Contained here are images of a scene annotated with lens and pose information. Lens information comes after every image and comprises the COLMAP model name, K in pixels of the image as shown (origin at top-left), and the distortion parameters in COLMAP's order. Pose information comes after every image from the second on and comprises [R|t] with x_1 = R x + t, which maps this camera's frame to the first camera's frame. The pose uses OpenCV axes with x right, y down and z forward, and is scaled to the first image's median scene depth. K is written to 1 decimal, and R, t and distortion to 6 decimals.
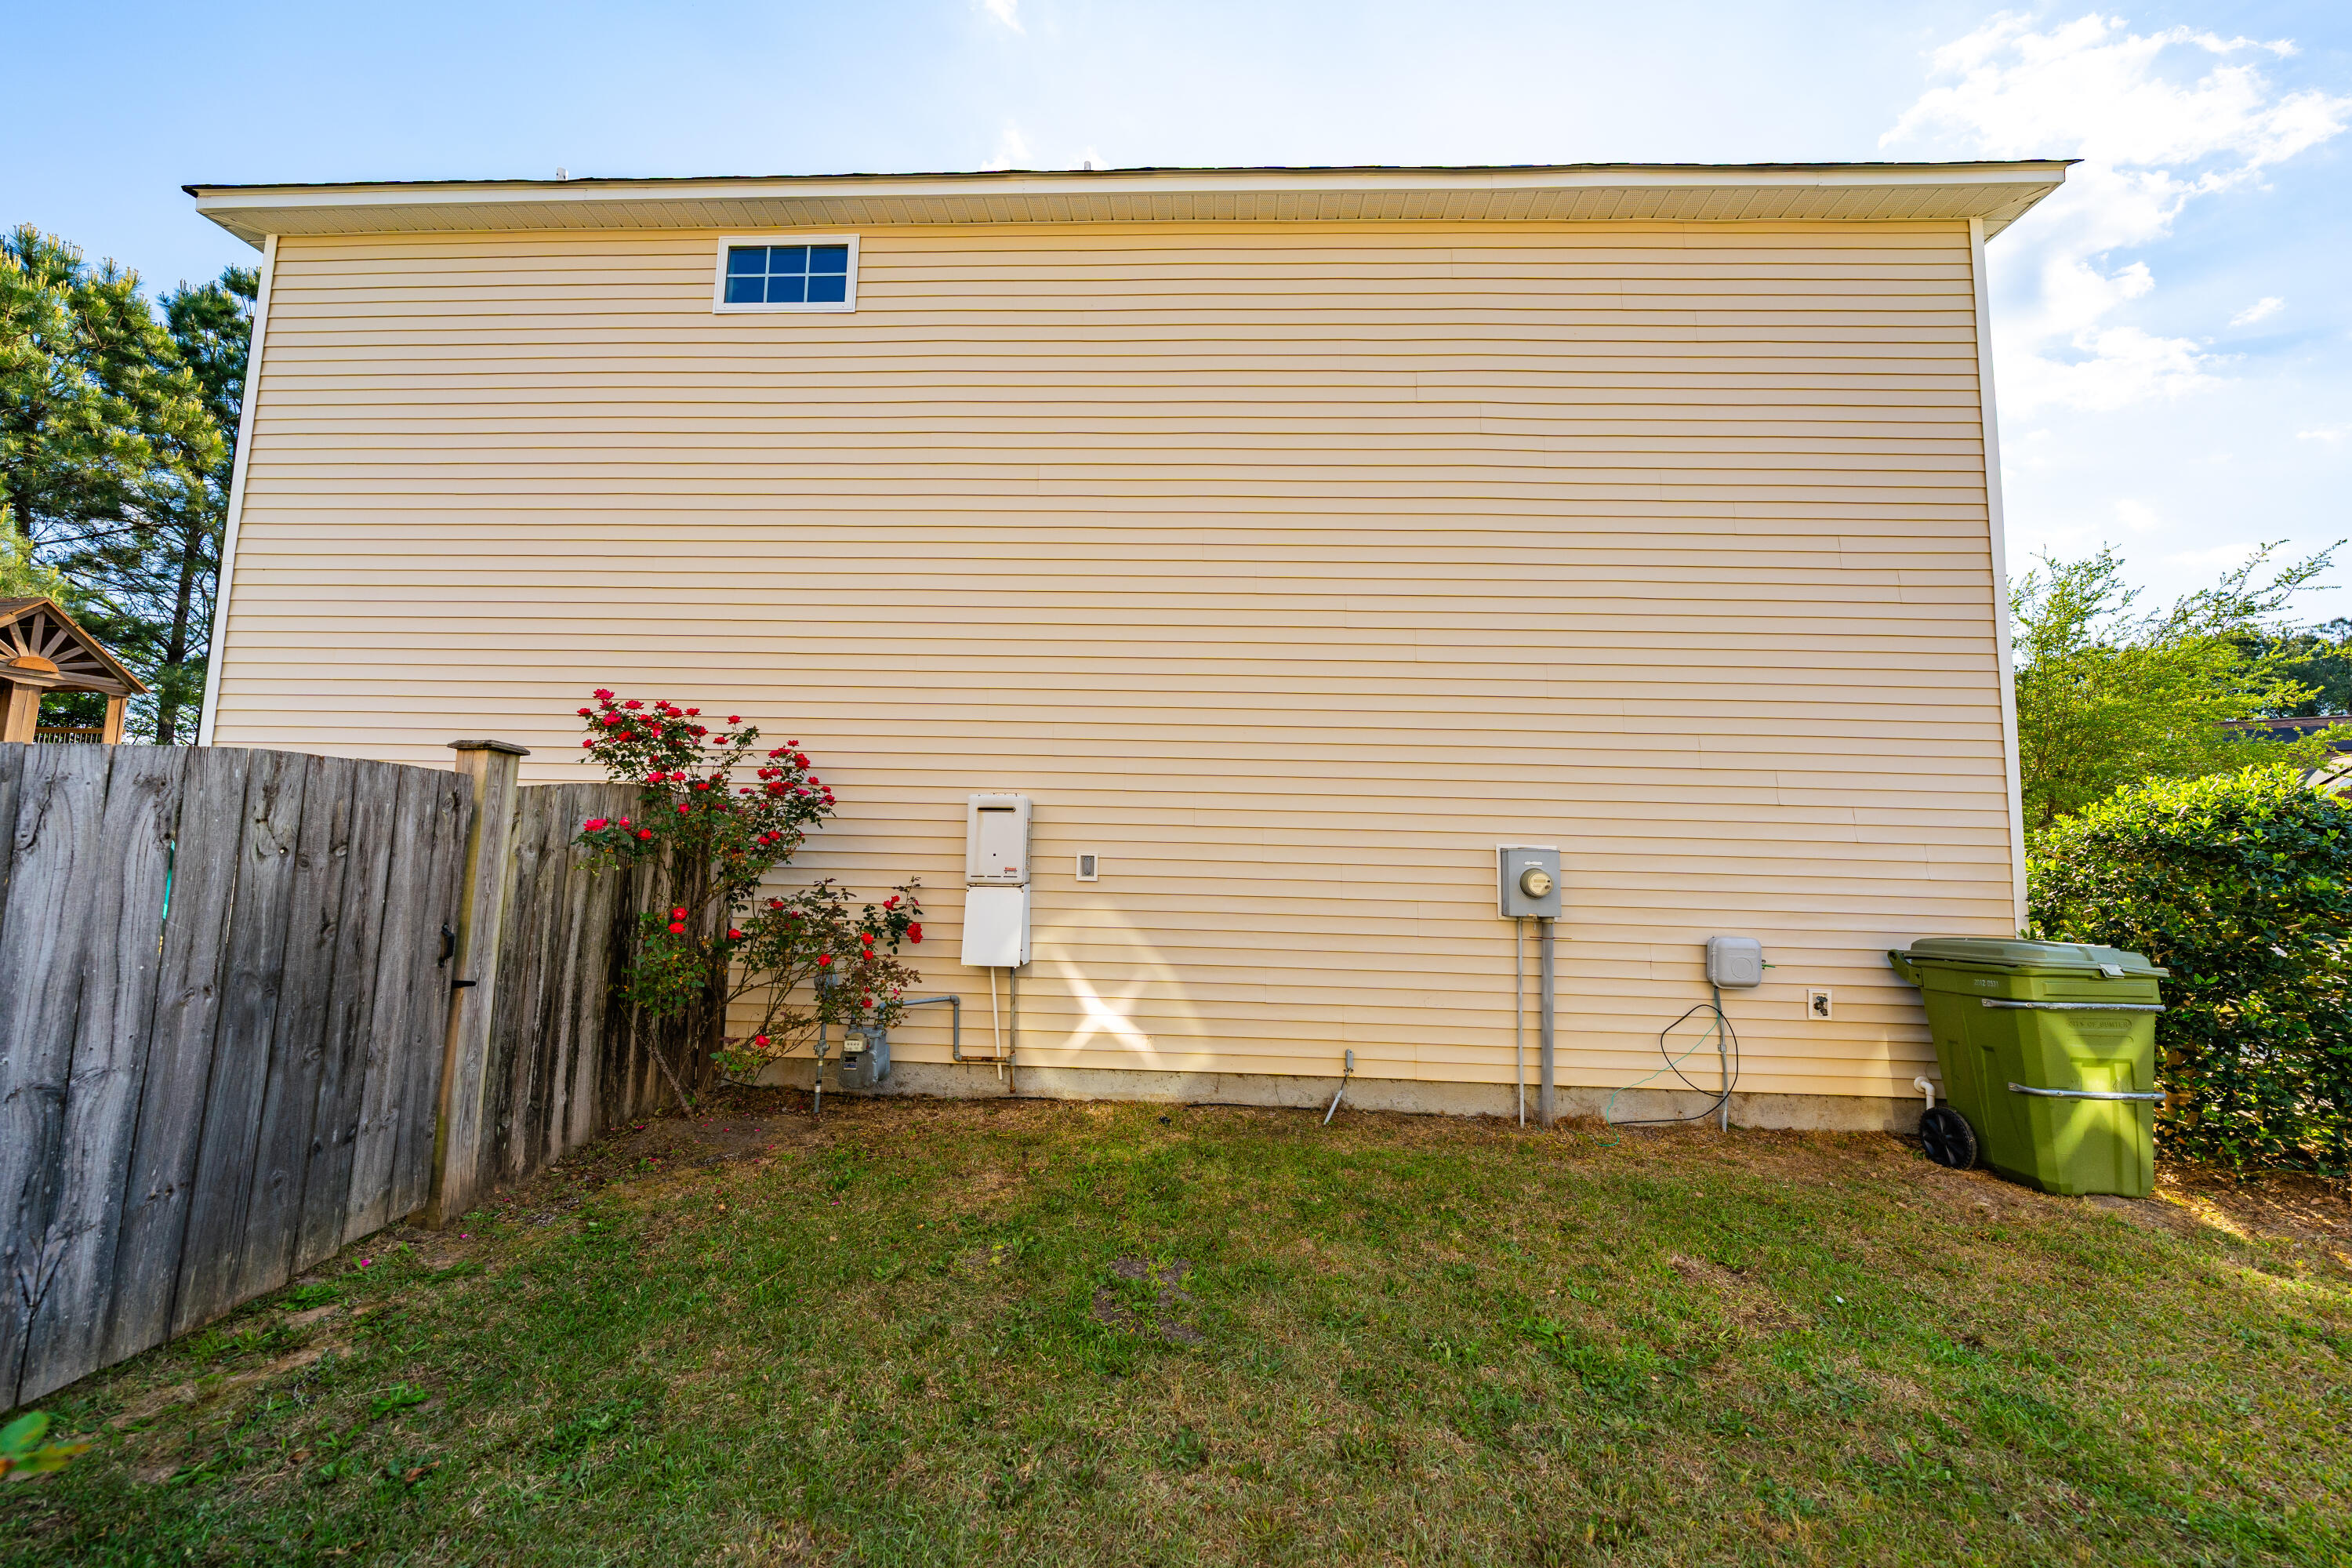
lens RADIAL K [[804.1, 0, 1176.0], [0, 804.1, 784.0], [0, 0, 1]] dist [-0.001970, 0.000021]
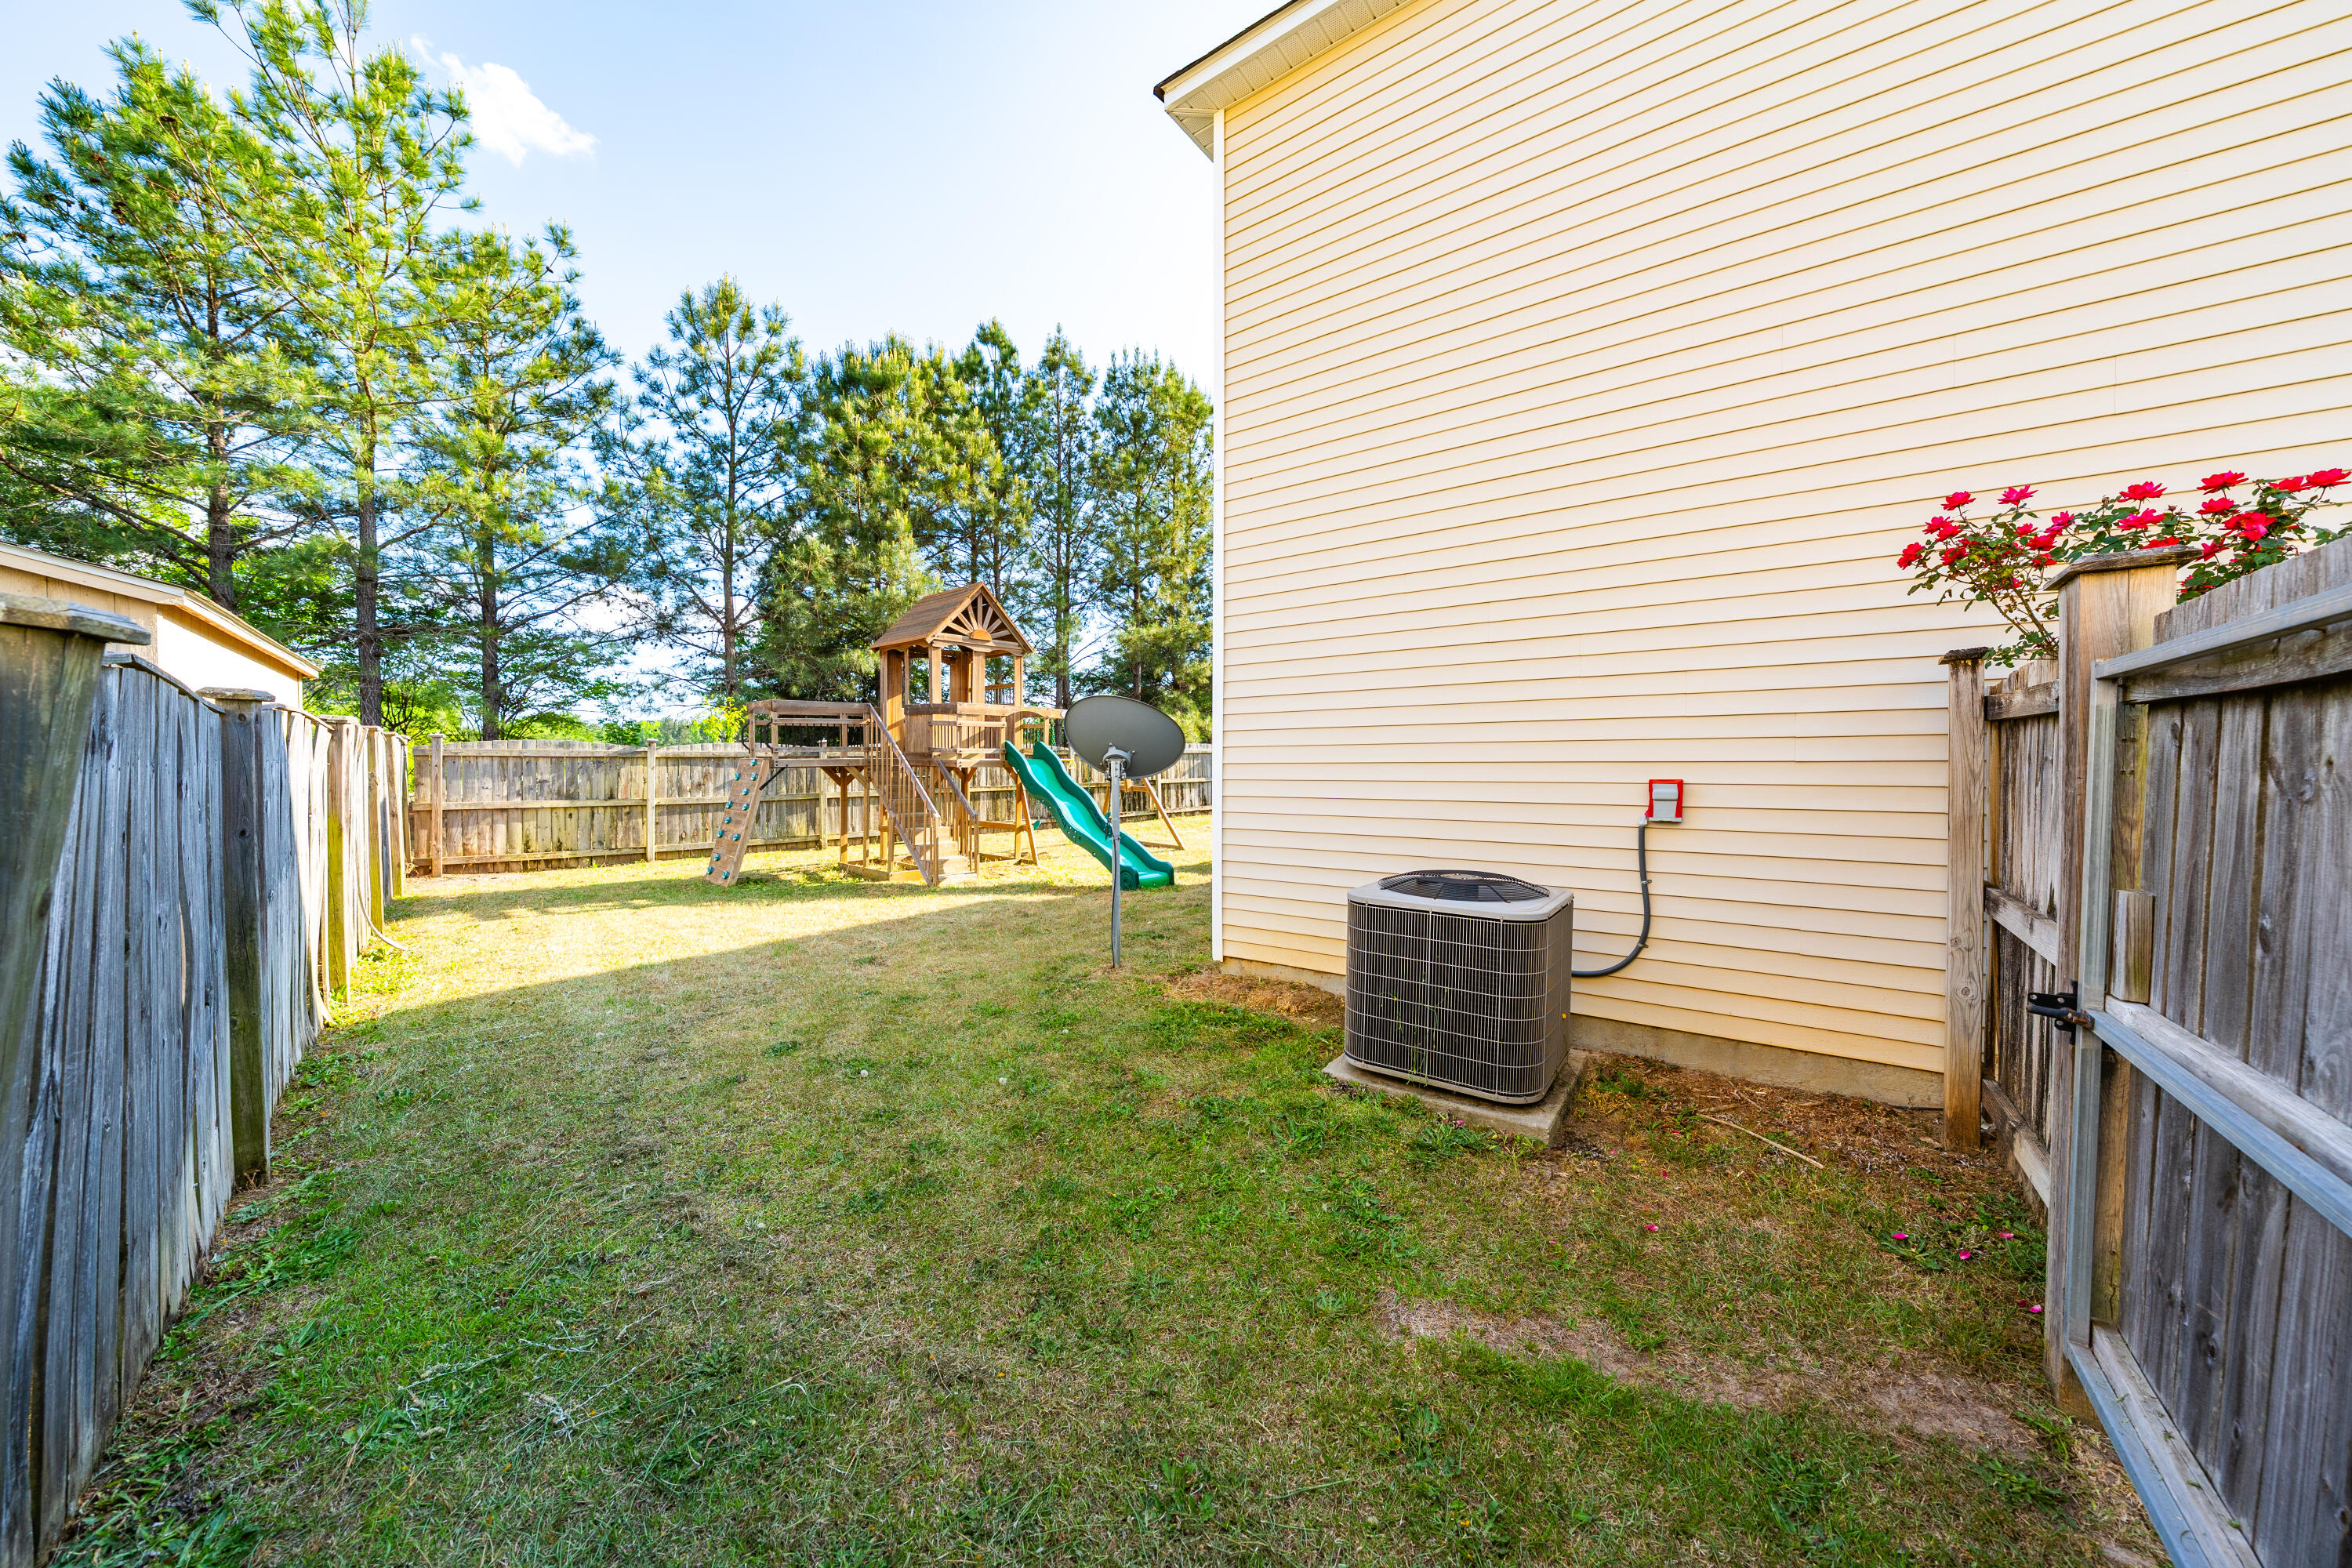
lens RADIAL K [[804.1, 0, 1176.0], [0, 804.1, 784.0], [0, 0, 1]] dist [-0.001970, 0.000021]
pose [[0.829115, -0.018172, -0.558783, -0.278233], [0.075383, 0.993978, 0.079527, 0.006347], [0.553973, -0.108059, 0.825492, 0.046566]]
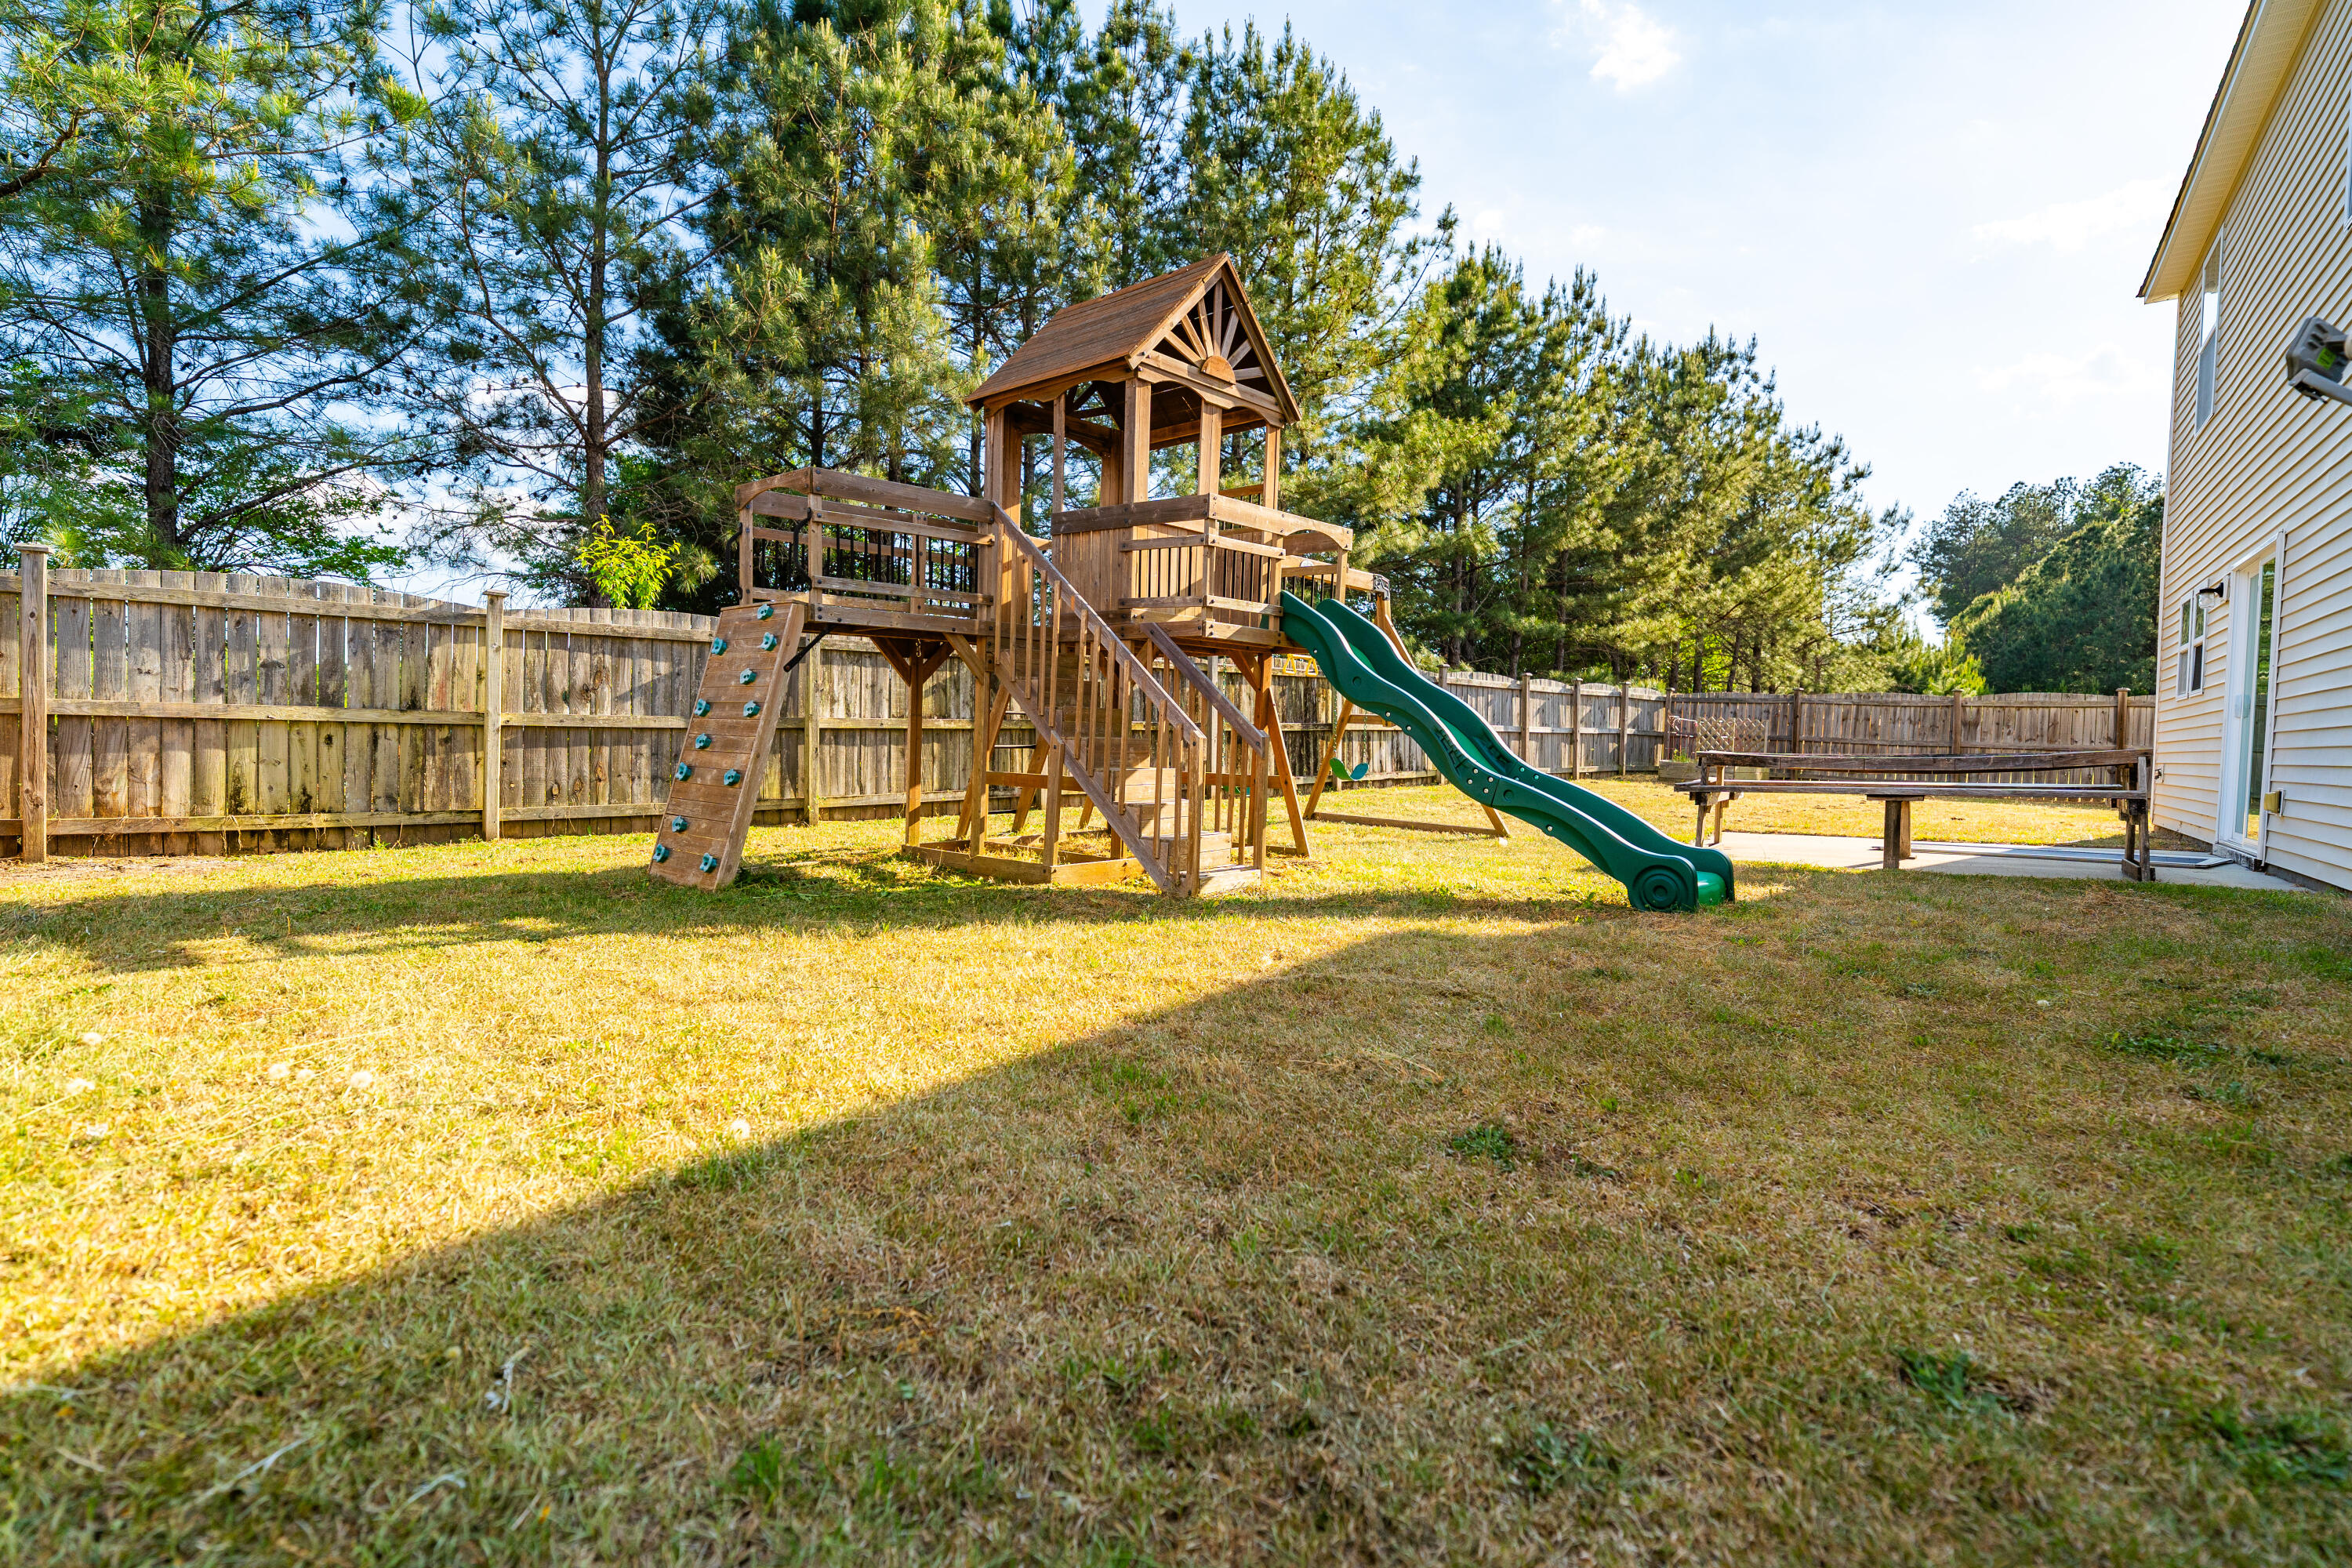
lens RADIAL K [[1128.2, 0, 1176.0], [0, 1128.2, 784.0], [0, 0, 1]] dist [0.000898, 0.000199]
pose [[0.841376, 0.005657, -0.540420, -0.623061], [0.056351, 0.993577, 0.098133, 0.050101], [0.537504, -0.113020, 0.835653, 0.142290]]
